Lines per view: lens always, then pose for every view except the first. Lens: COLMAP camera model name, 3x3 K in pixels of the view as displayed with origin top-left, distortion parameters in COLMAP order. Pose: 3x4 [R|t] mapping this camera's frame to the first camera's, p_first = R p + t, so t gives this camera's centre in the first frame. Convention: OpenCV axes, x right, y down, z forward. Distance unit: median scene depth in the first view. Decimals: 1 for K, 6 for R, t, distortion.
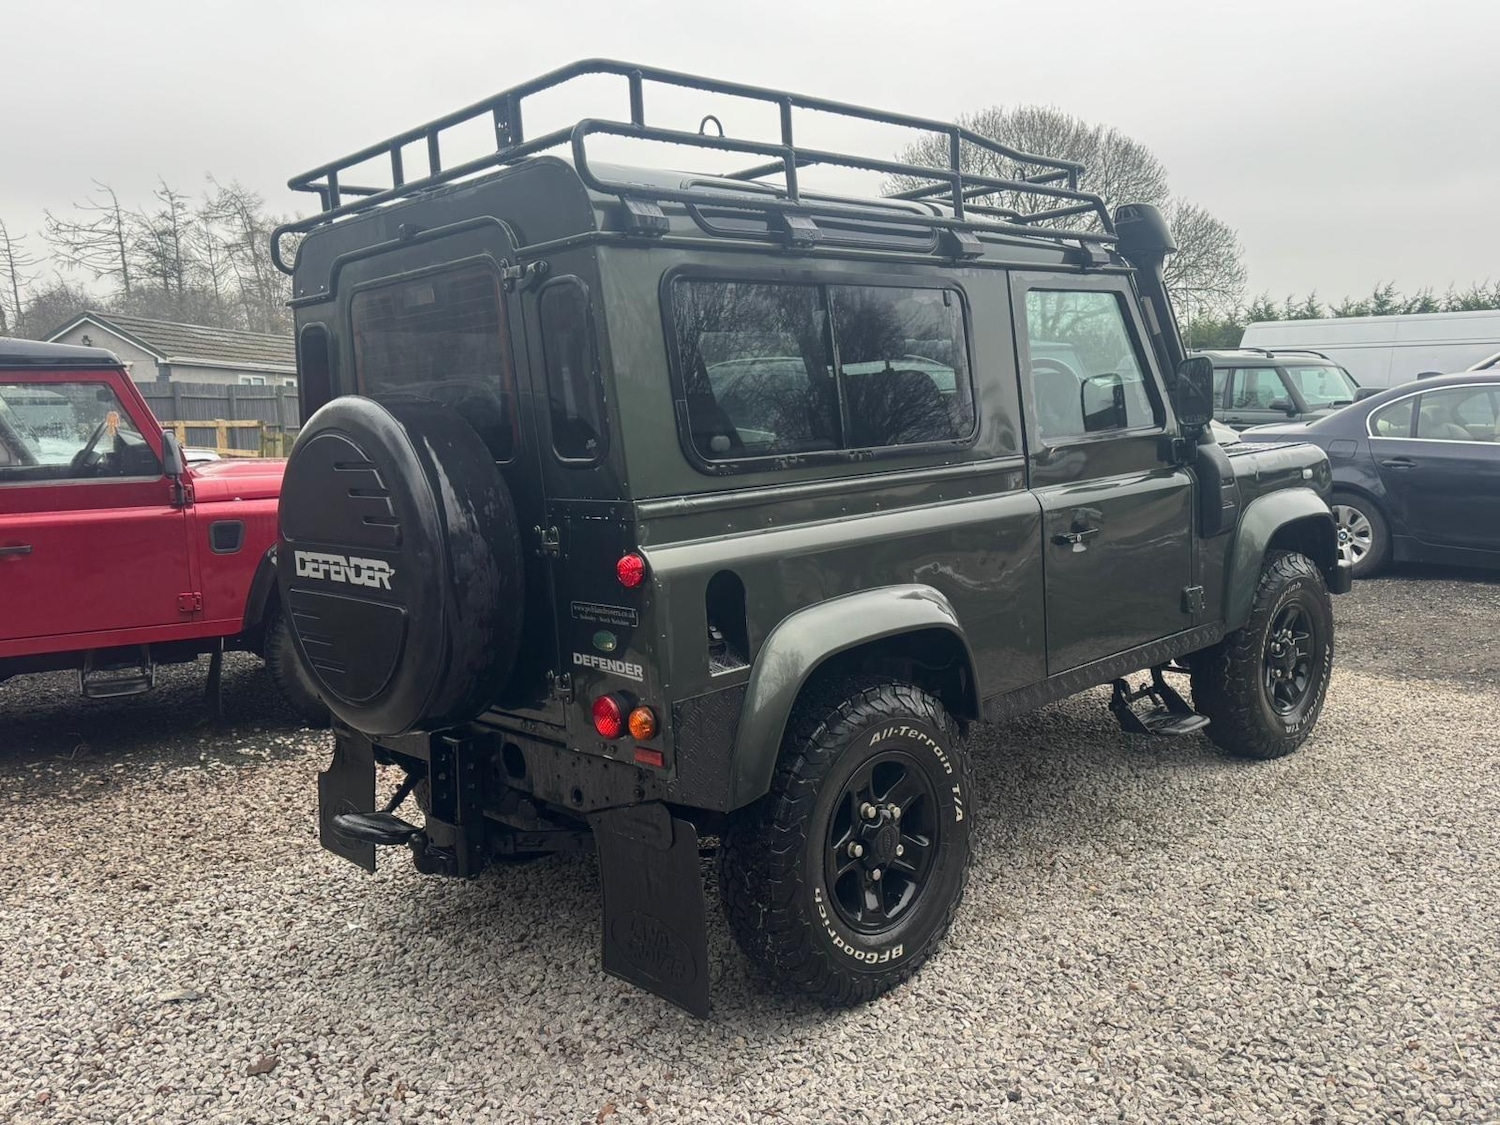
lens RADIAL K [[1229.8, 0, 789.1], [0, 1229.8, 514.2], [0, 0, 1]] dist [0.057260, -0.075538]
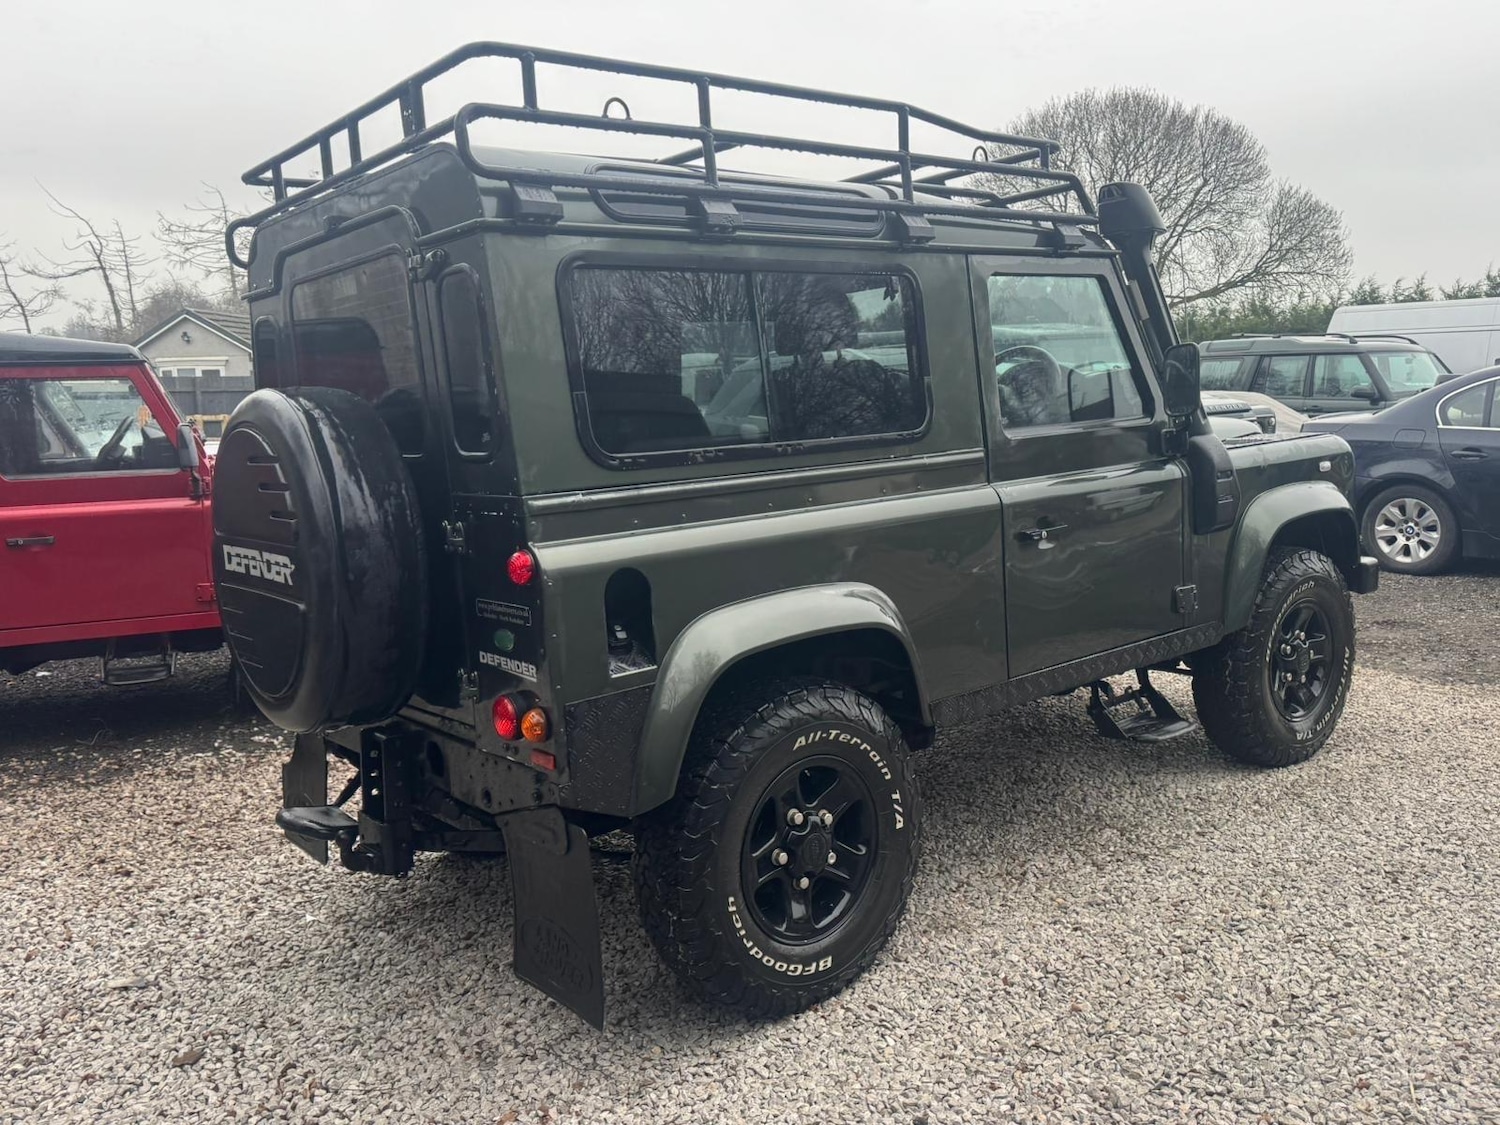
lens RADIAL K [[1229.8, 0, 781.3], [0, 1229.8, 512.9], [0, 0, 1]] dist [0.057260, -0.075538]
pose [[0.996730, 0.002623, -0.080766, 0.123069], [-0.002086, 0.999975, 0.006733, -0.003689], [0.080782, -0.006542, 0.996710, 0.036864]]
